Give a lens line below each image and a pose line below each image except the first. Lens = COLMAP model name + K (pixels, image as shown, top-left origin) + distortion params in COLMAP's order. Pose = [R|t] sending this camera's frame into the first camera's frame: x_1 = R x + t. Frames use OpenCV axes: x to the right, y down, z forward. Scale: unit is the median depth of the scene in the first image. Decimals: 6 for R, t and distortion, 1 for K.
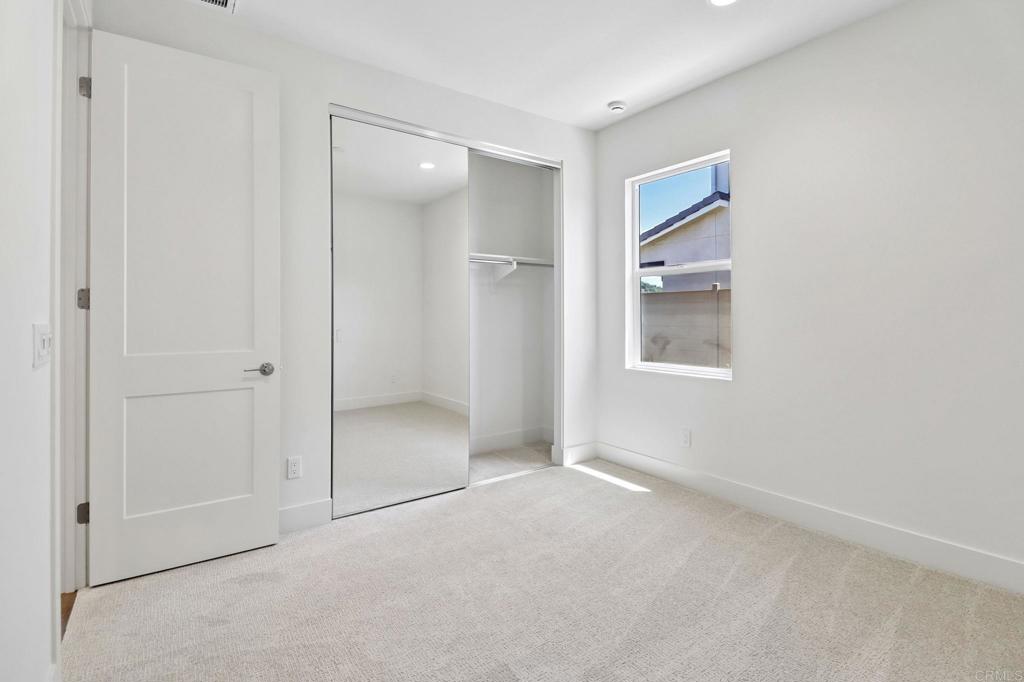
lens RADIAL K [[492.6, 0, 510.8], [0, 492.6, 321.0], [0, 0, 1]] dist [-0.010102, -0.000394]
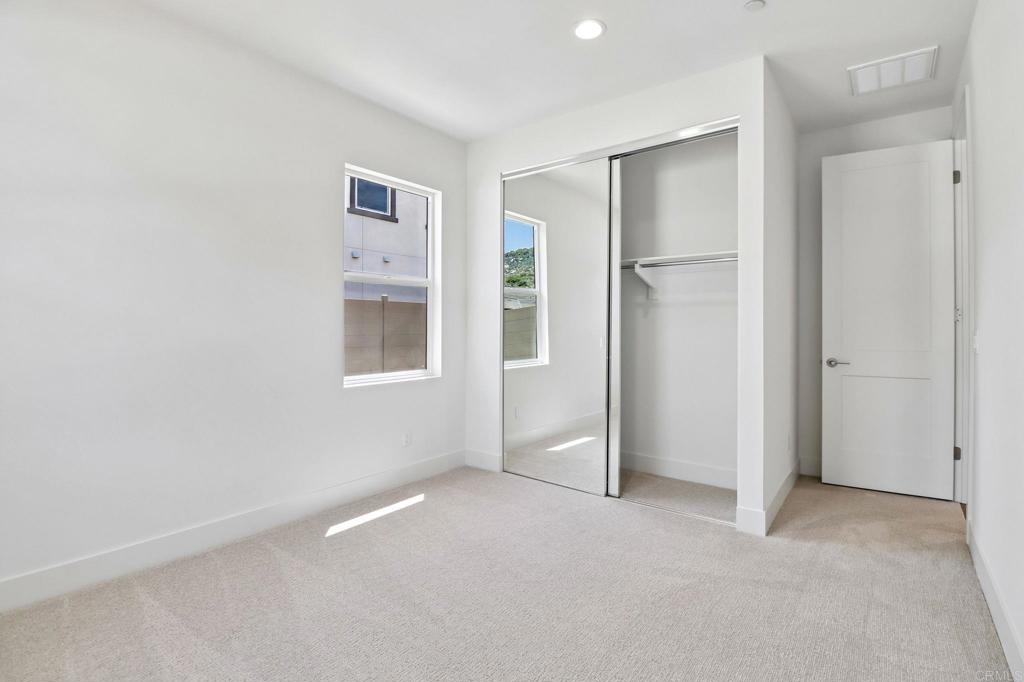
lens RADIAL K [[492.6, 0, 510.8], [0, 492.6, 321.0], [0, 0, 1]] dist [-0.010102, -0.000394]
pose [[-0.302986, 0.008301, 0.952959, -0.739769], [0.006589, 0.999956, -0.006616, -0.010846], [-0.952972, 0.004275, -0.303028, 1.107652]]
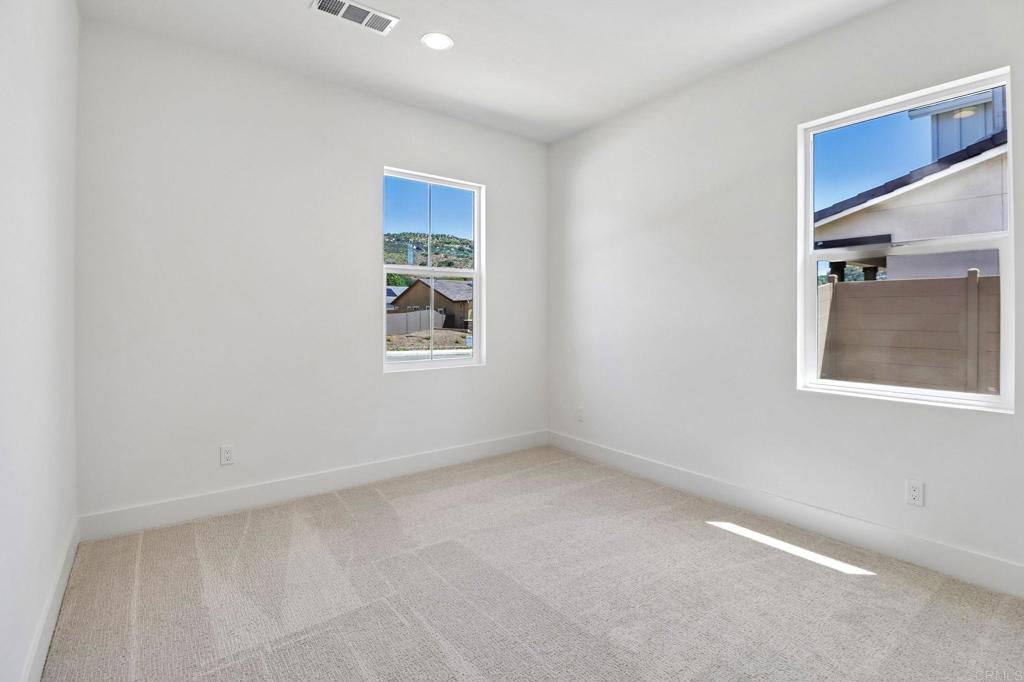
lens RADIAL K [[492.6, 0, 510.8], [0, 492.6, 321.0], [0, 0, 1]] dist [-0.010102, -0.000394]
pose [[0.999056, 0.008289, 0.042647, -0.238086], [-0.008343, 0.999965, 0.001073, 0.000765], [-0.042636, -0.001428, 0.999090, 0.341781]]
